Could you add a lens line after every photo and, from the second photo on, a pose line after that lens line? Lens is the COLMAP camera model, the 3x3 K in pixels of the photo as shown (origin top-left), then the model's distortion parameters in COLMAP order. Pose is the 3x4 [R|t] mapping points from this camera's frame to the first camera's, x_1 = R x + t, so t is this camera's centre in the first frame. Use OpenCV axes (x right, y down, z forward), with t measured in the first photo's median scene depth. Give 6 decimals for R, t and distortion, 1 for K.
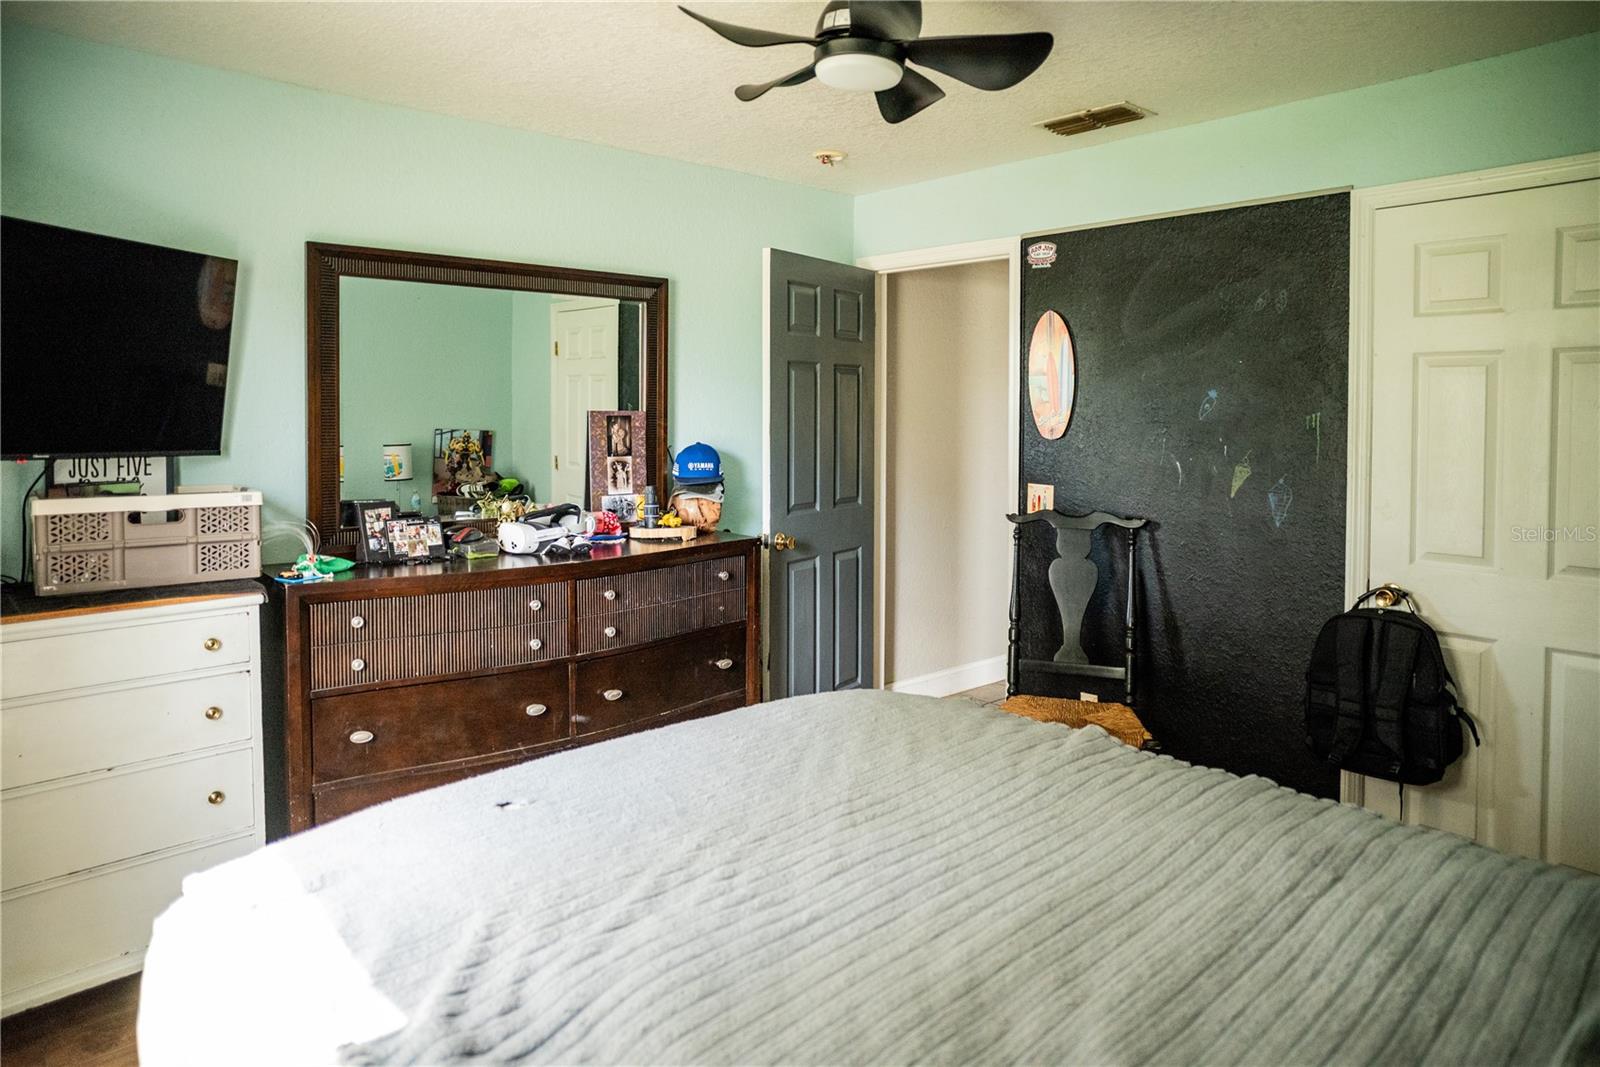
lens RADIAL K [[956.2, 0, 792.7], [0, 956.2, 536.4], [0, 0, 1]] dist [-0.063888, 0.045749]
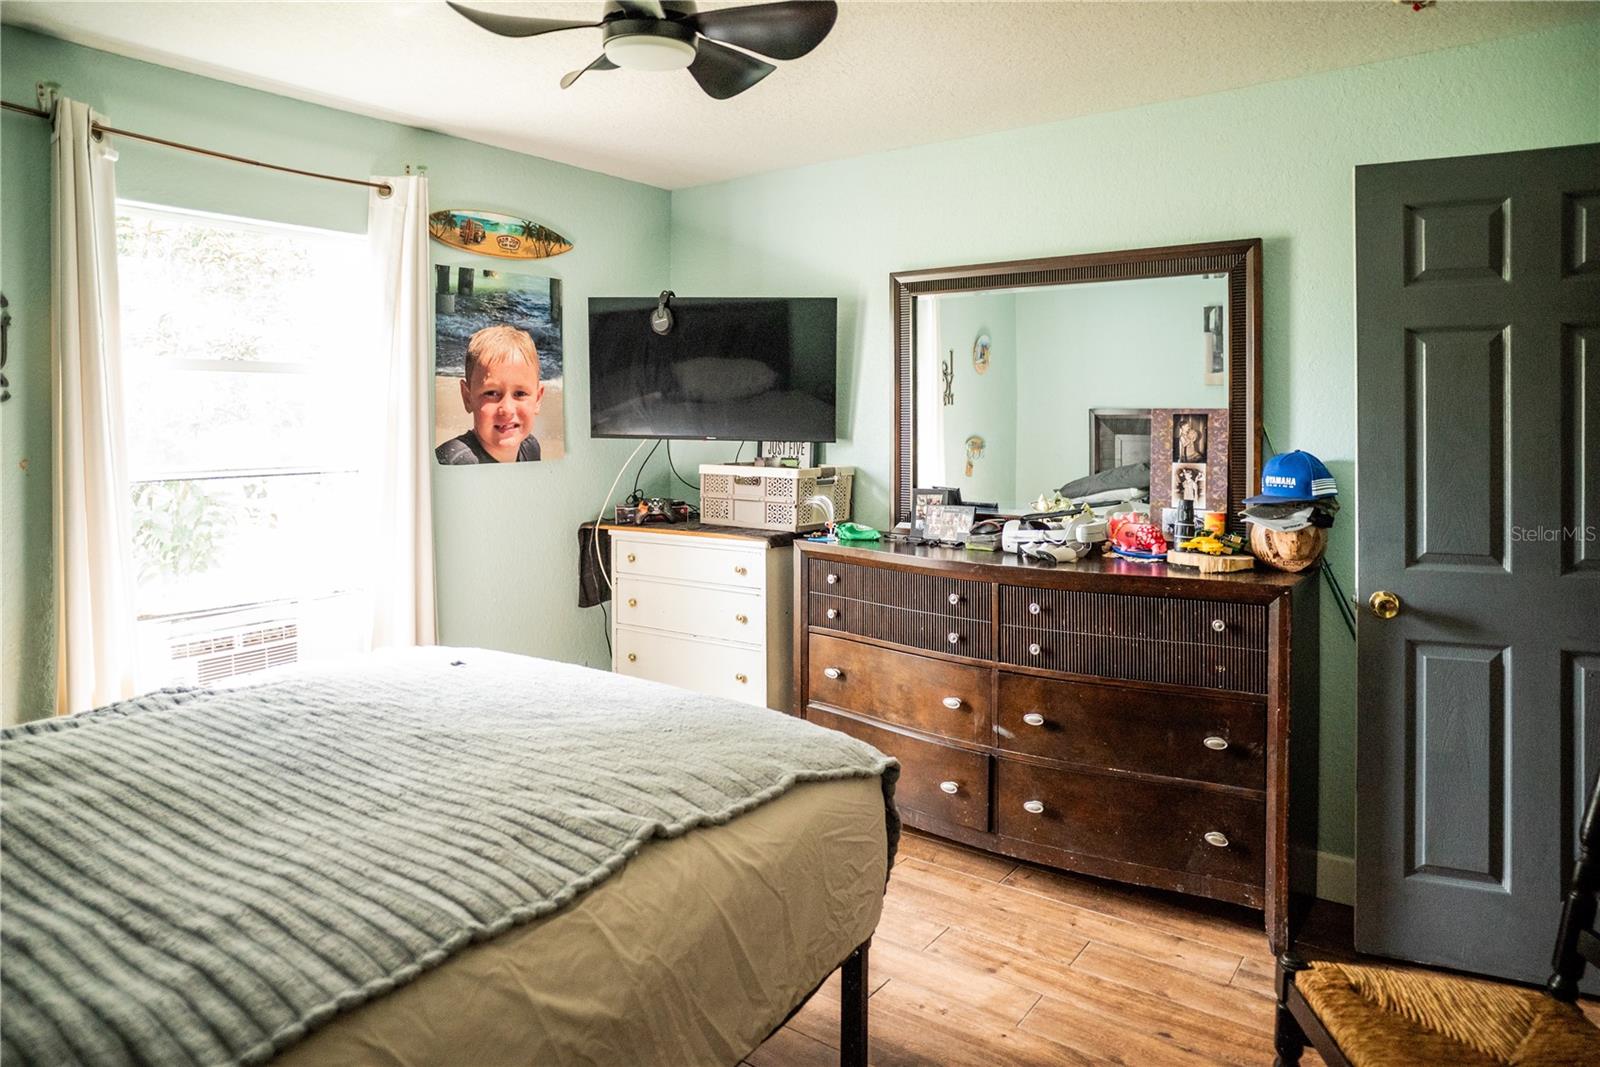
lens RADIAL K [[956.2, 0, 792.7], [0, 956.2, 536.4], [0, 0, 1]] dist [-0.063888, 0.045749]
pose [[0.236395, 0.121513, -0.964029, 0.546695], [-0.116210, 0.988564, 0.096110, -0.059972], [0.964683, 0.089310, 0.247813, 0.469083]]
